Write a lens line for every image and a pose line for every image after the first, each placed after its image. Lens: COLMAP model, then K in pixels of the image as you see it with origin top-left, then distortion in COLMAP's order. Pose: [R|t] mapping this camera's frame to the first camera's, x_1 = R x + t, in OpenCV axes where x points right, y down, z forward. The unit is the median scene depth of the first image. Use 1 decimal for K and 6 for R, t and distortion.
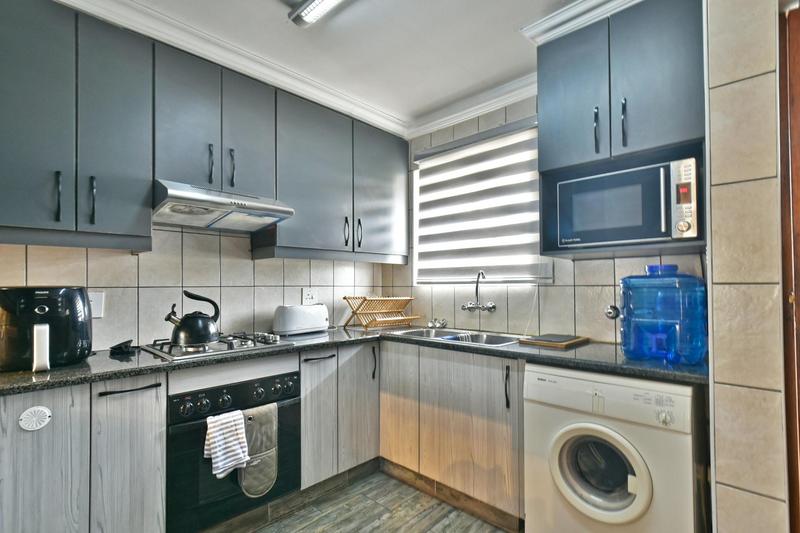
lens RADIAL K [[371.4, 0, 400.0], [0, 371.4, 266.5], [0, 0, 1]] dist [0.000121, -0.000350]
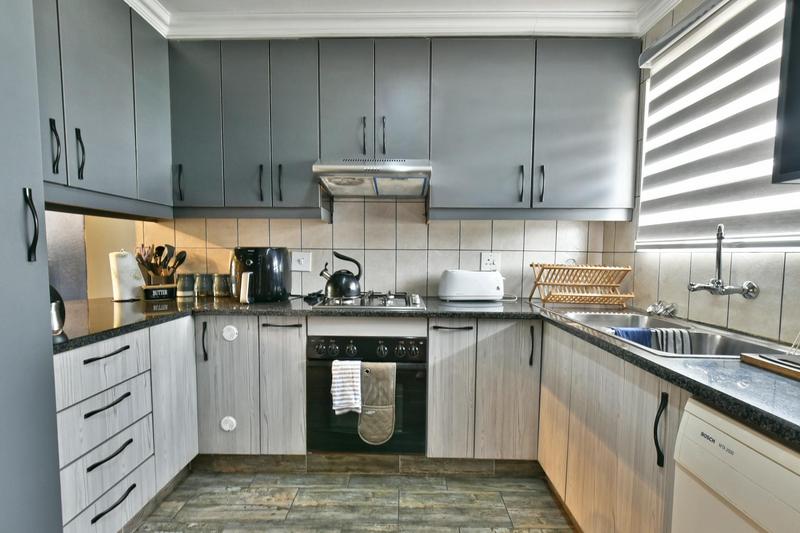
lens RADIAL K [[371.4, 0, 400.0], [0, 371.4, 266.5], [0, 0, 1]] dist [0.000121, -0.000350]
pose [[0.682842, 0.039289, -0.729509, 0.366841], [0.024569, 0.996753, 0.076679, 0.024027], [0.730153, -0.070283, 0.679660, 0.307846]]
